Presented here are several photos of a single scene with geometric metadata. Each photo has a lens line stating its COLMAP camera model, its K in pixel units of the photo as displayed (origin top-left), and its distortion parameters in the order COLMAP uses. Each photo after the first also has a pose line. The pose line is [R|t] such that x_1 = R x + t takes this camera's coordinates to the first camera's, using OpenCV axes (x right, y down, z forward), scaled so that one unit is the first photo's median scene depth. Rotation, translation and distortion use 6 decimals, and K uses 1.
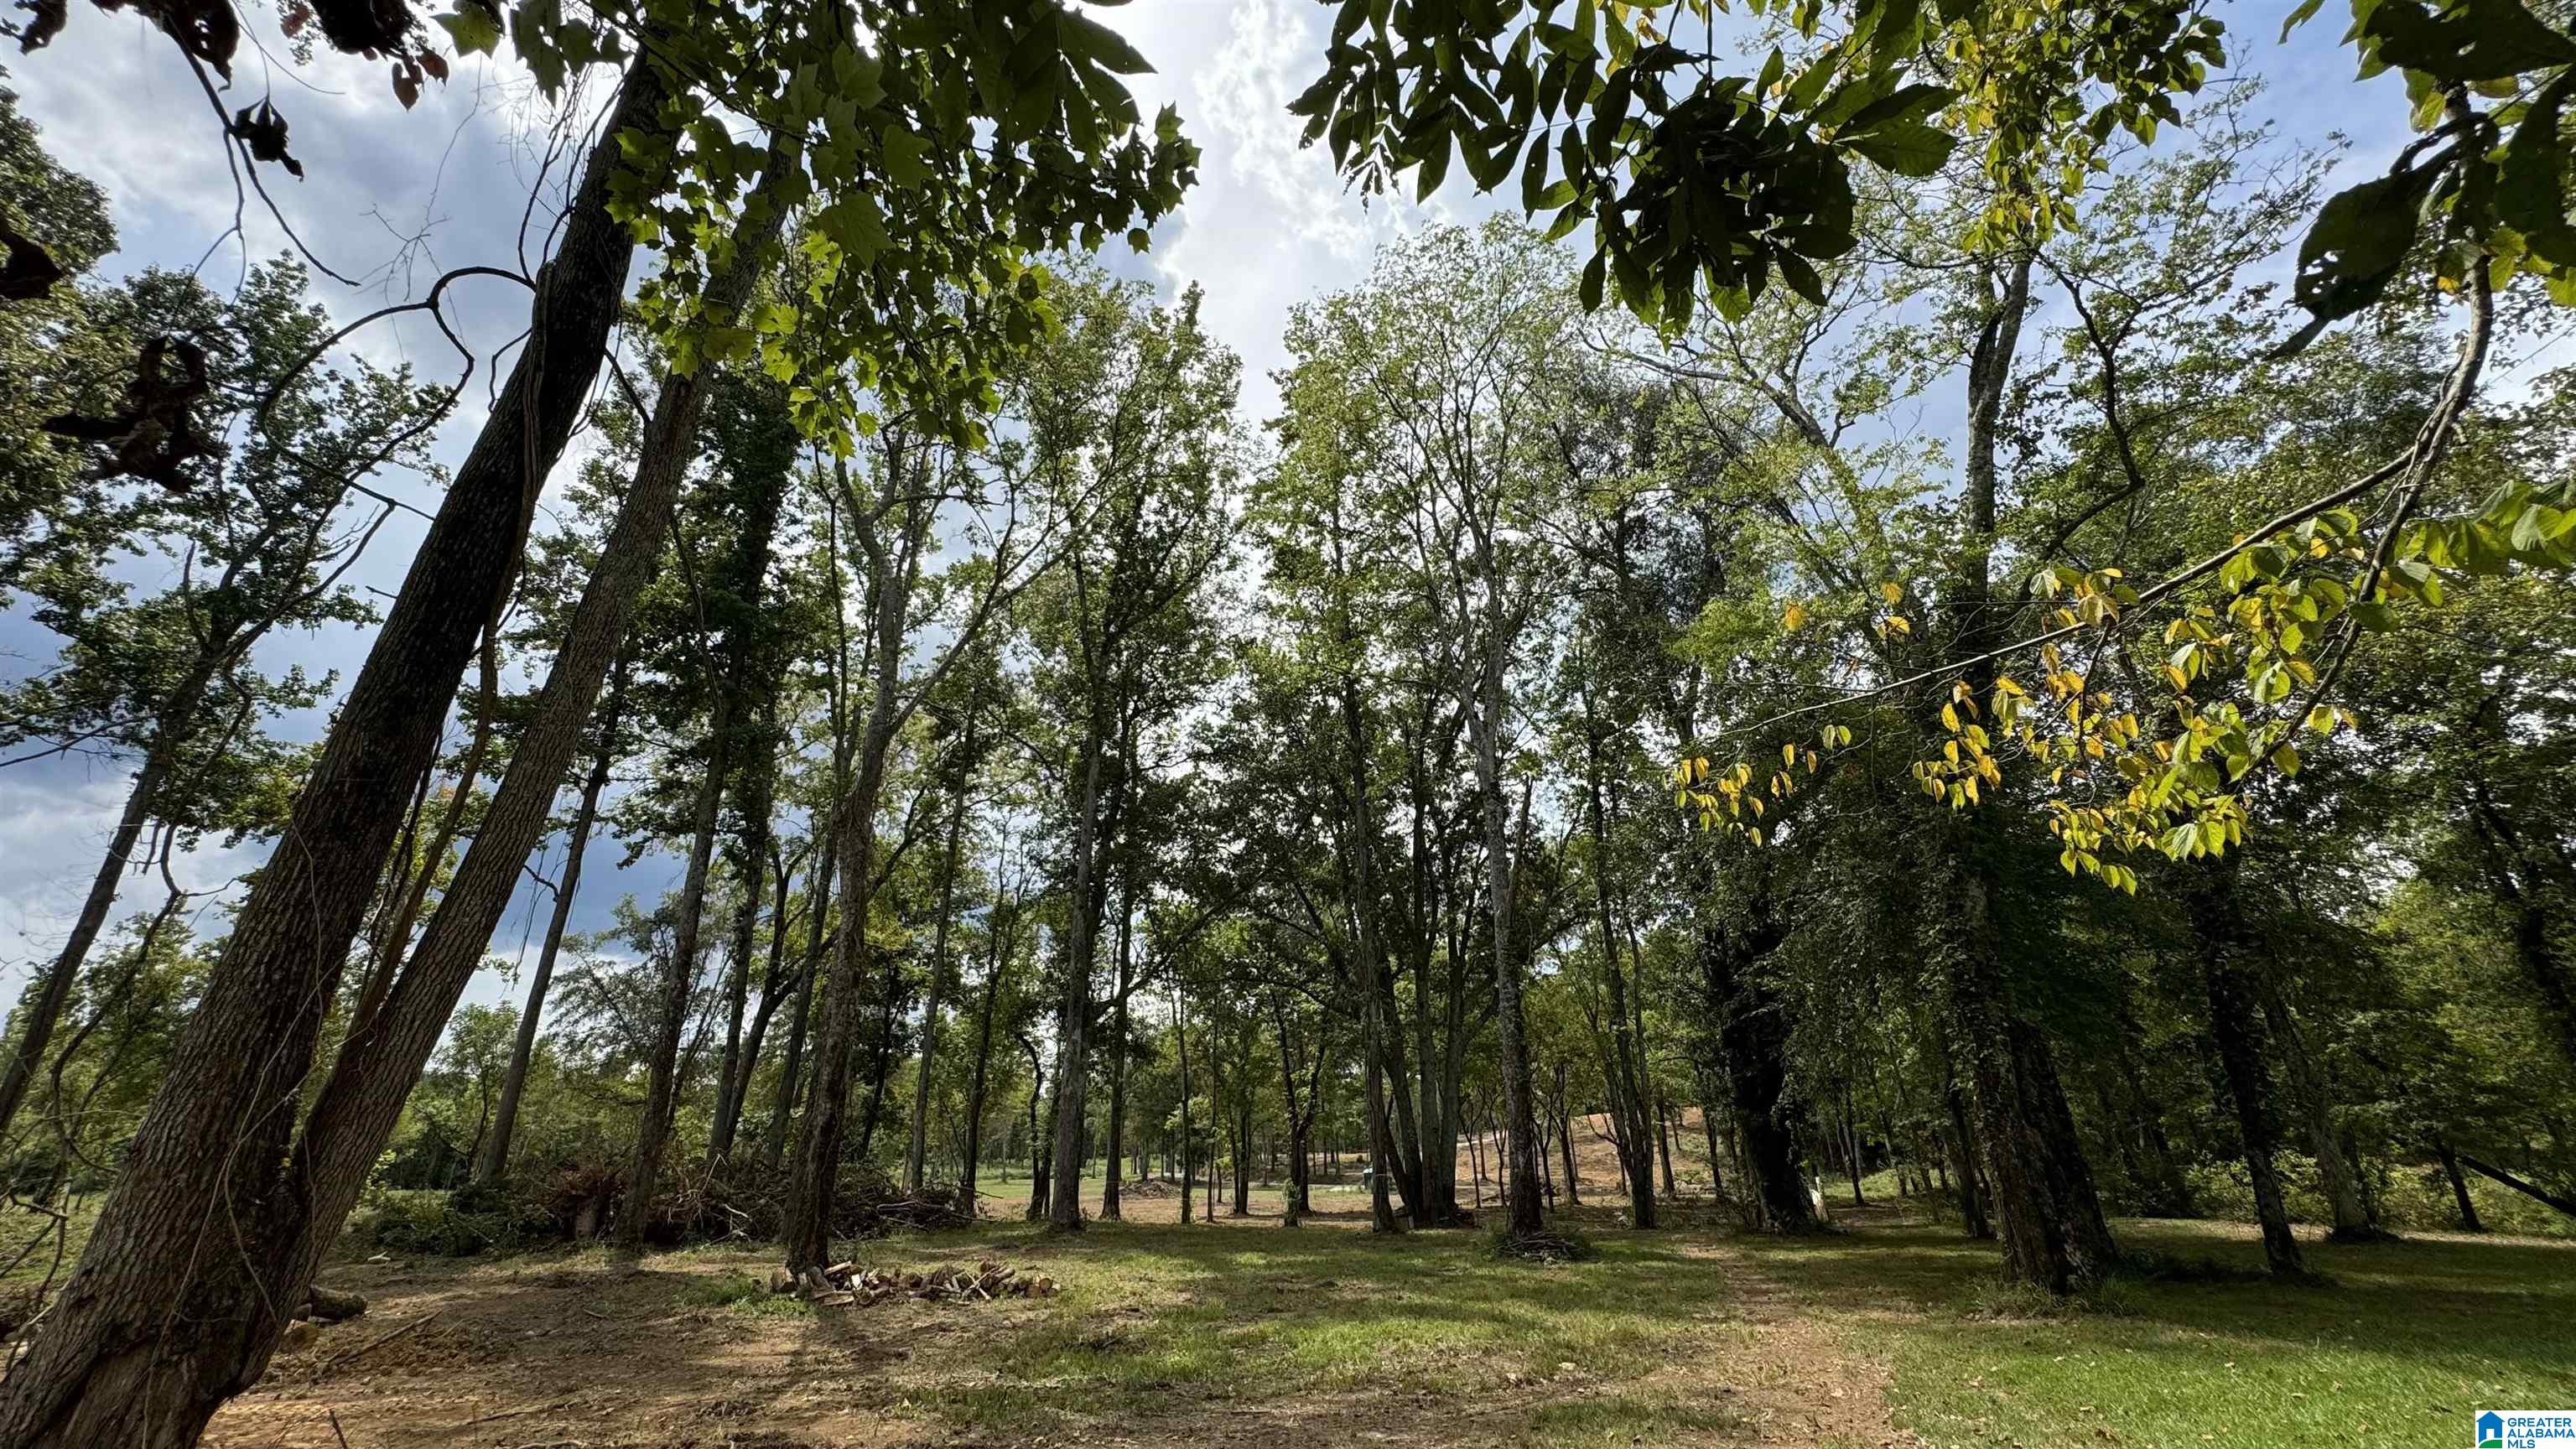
lens RADIAL K [[1033.8, 0, 1289.5], [0, 1033.8, 722.3], [0, 0, 1]] dist [-0.002297, 0.000582]
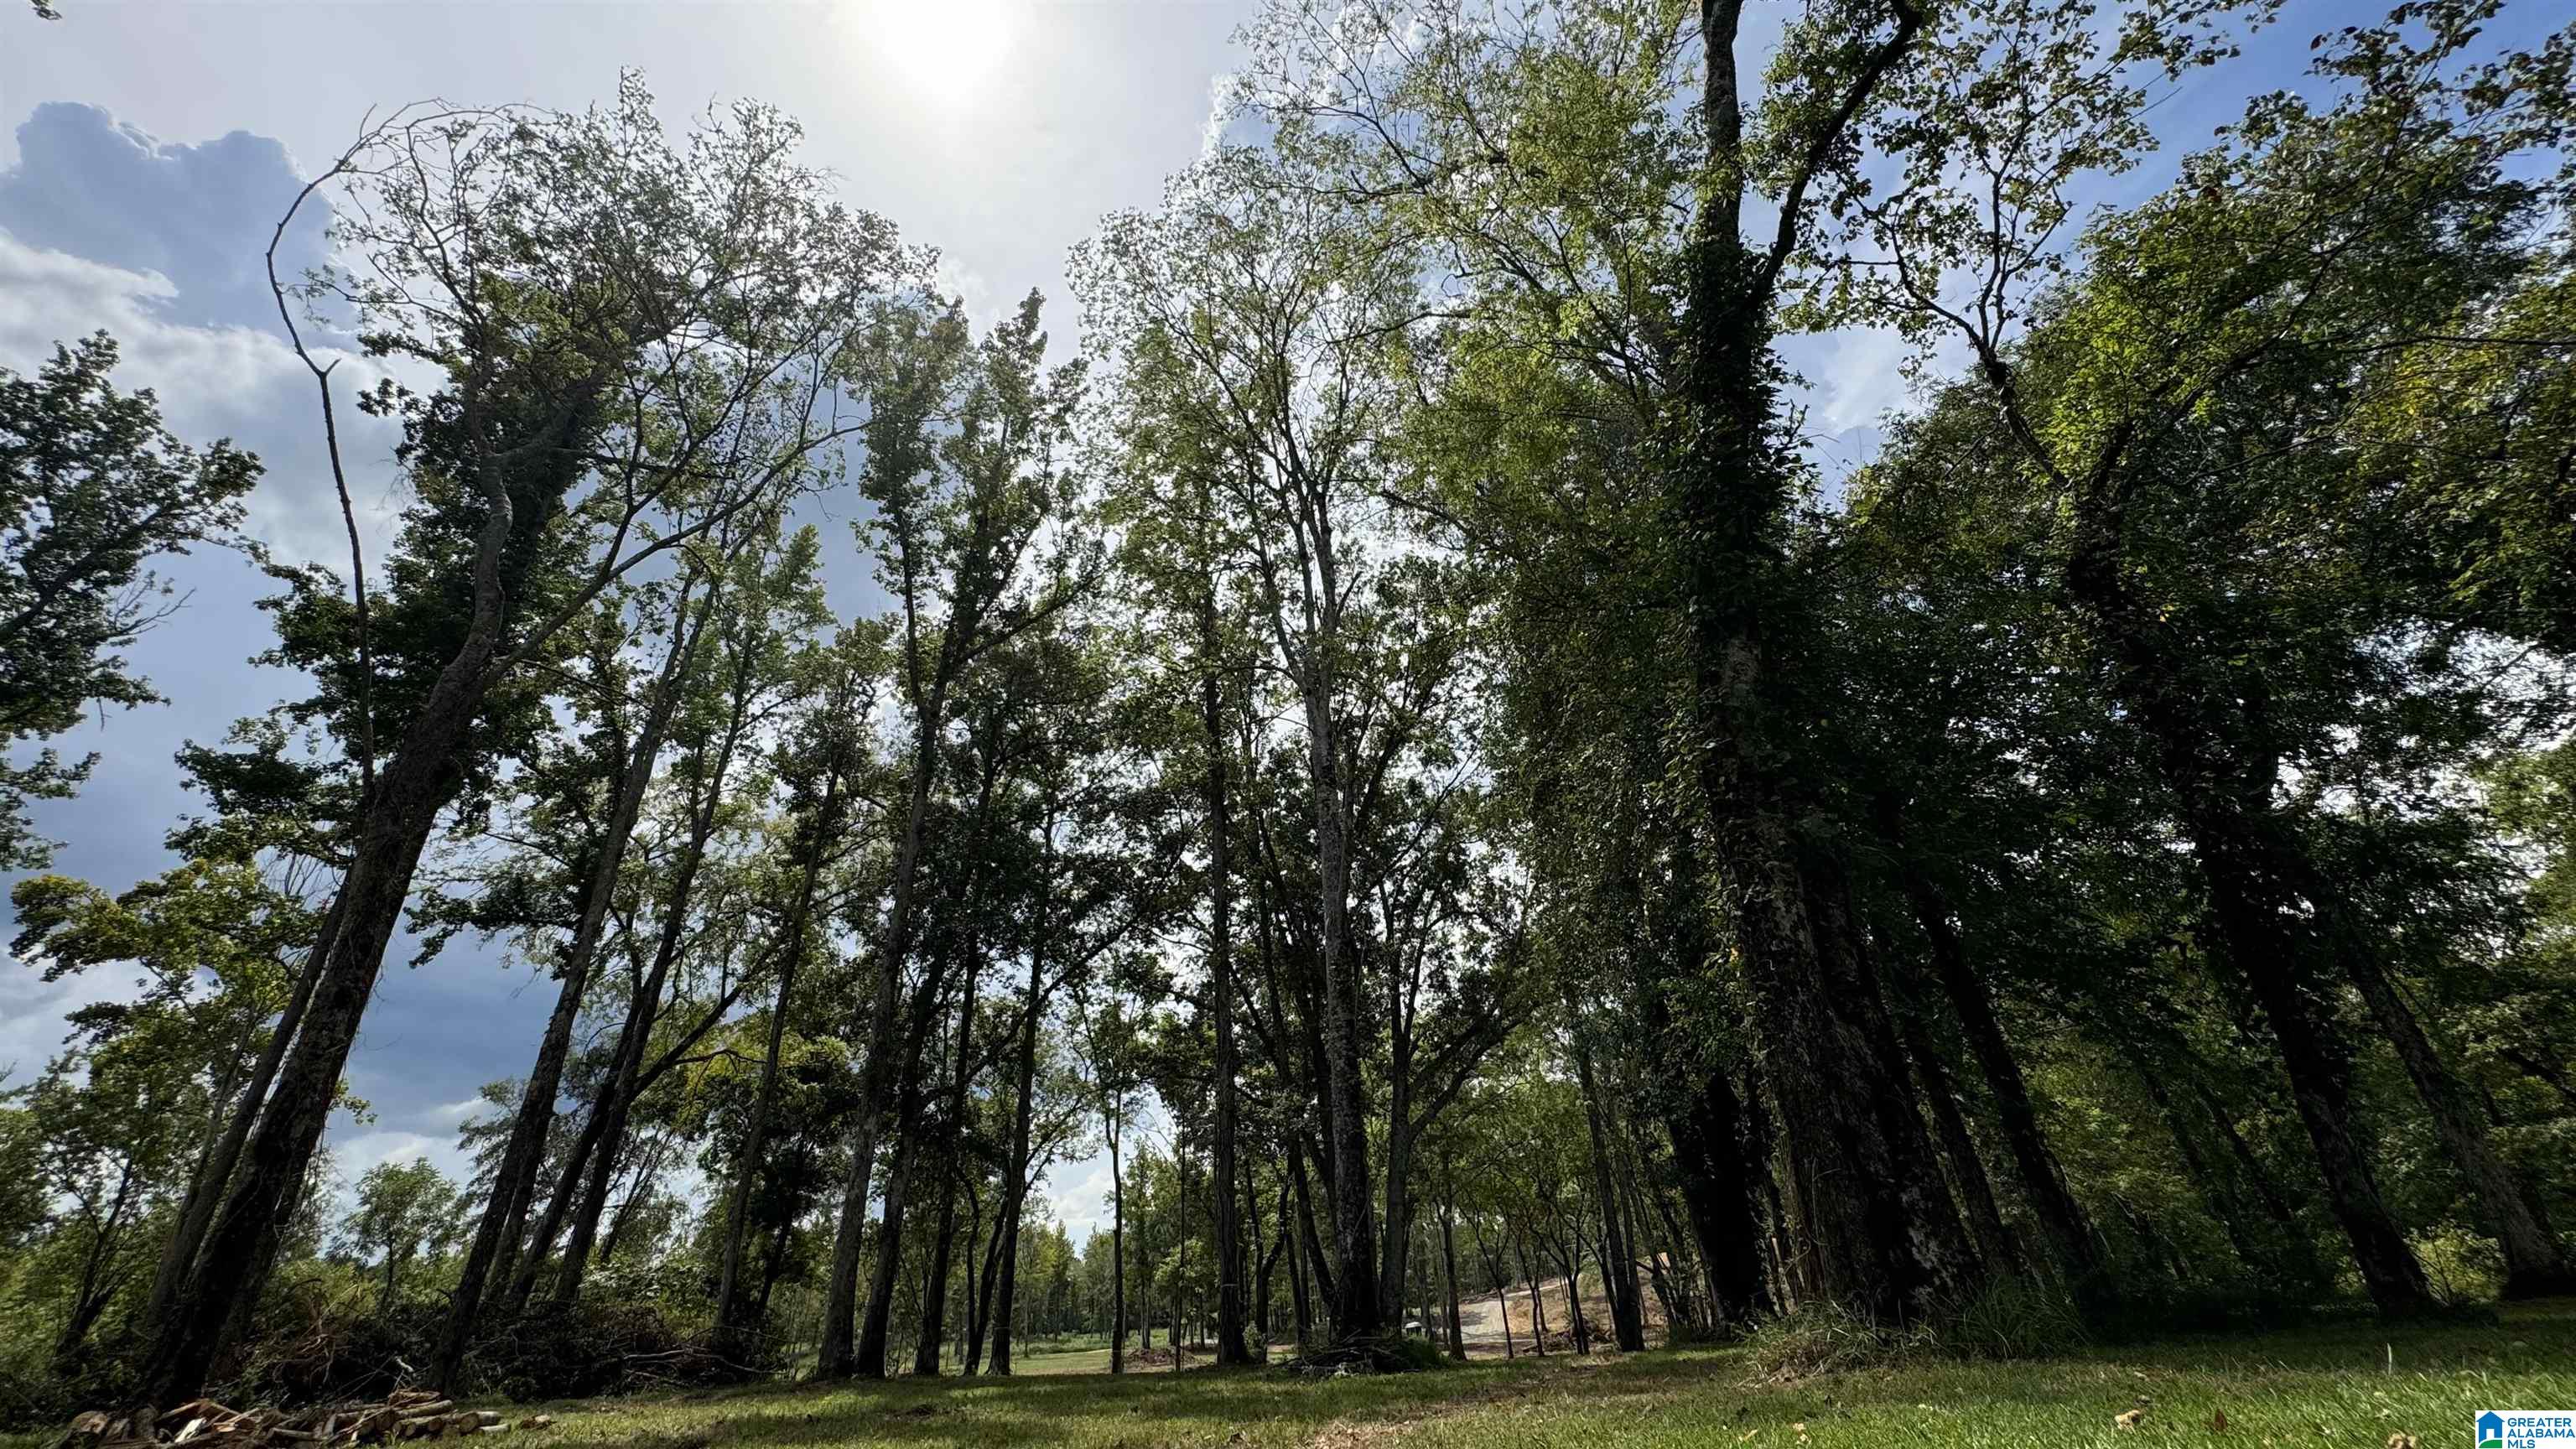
lens RADIAL K [[1033.8, 0, 1286.0], [0, 1033.8, 724.5], [0, 0, 1]] dist [-0.002297, 0.000582]
pose [[0.996970, -0.064757, -0.043087, 0.150551], [0.058716, 0.989888, -0.129125, 0.096016], [0.051013, 0.126204, 0.990692, 0.139605]]
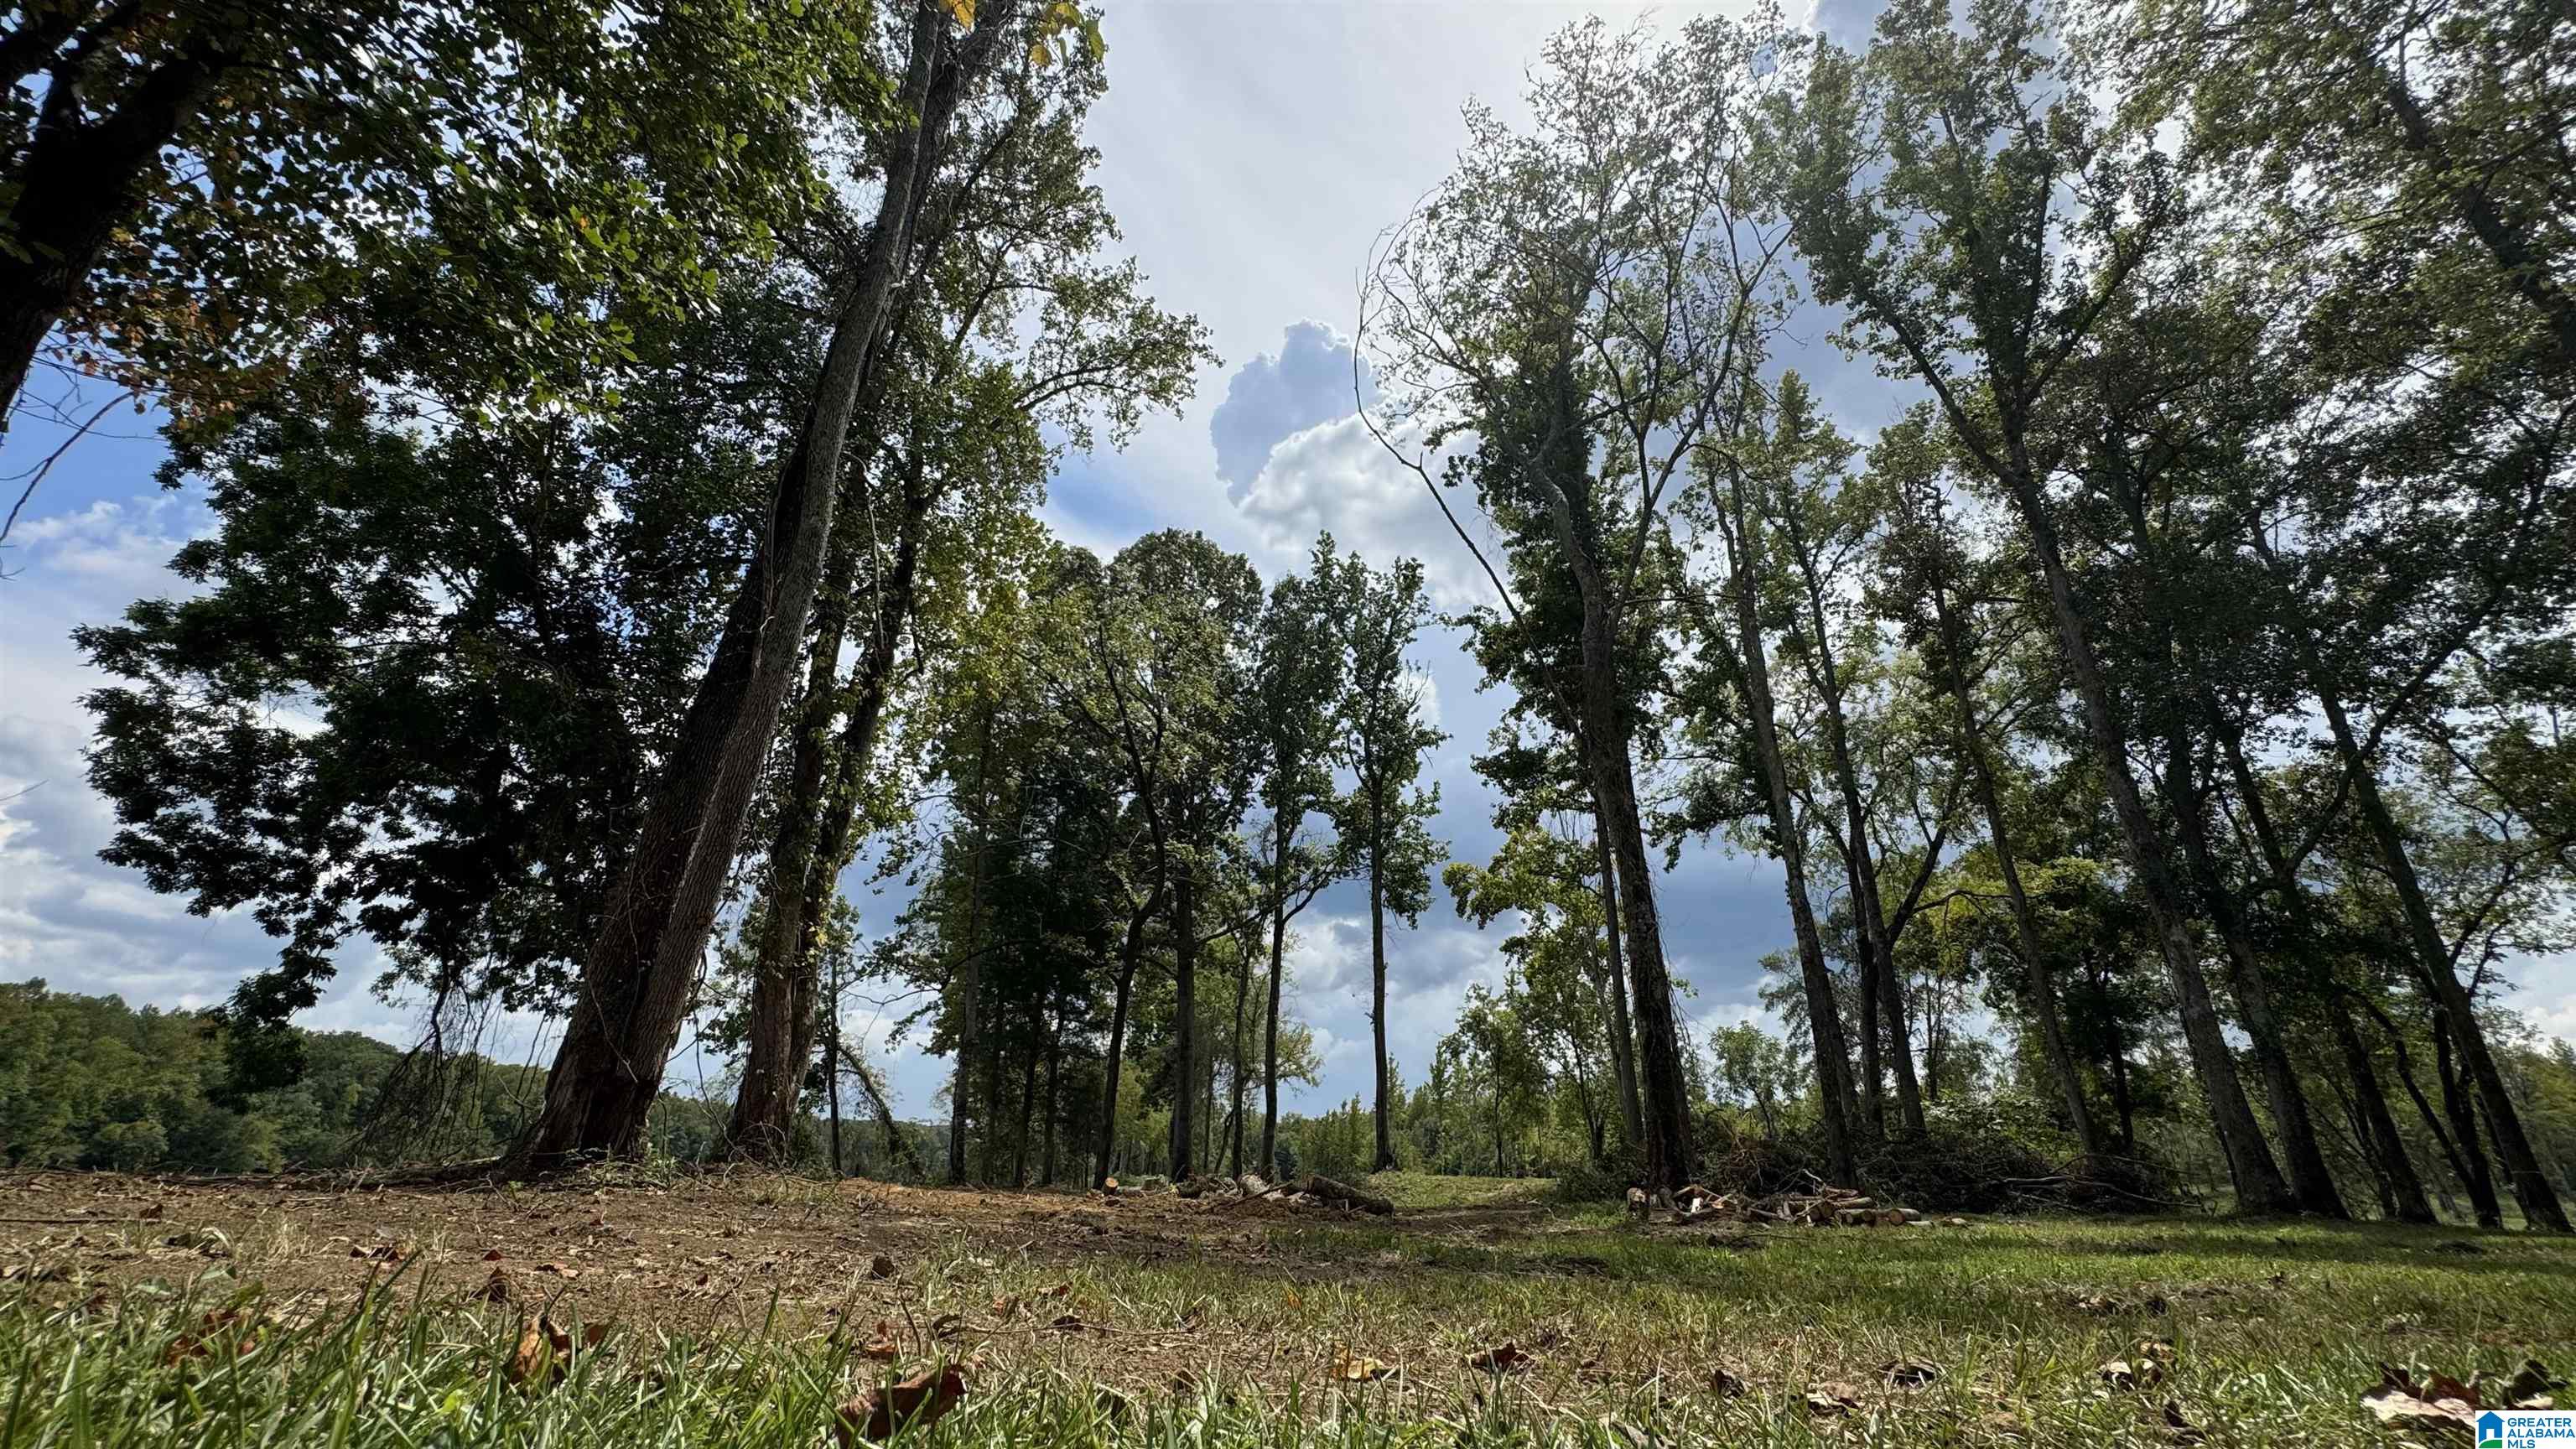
lens RADIAL K [[1033.8, 0, 1284.3], [0, 1033.8, 726.3], [0, 0, 1]] dist [-0.002297, 0.000582]
pose [[0.424226, -0.354601, -0.833241, 0.141568], [0.338189, 0.915606, -0.217471, 0.103102], [0.840036, -0.189536, 0.508346, 0.141422]]
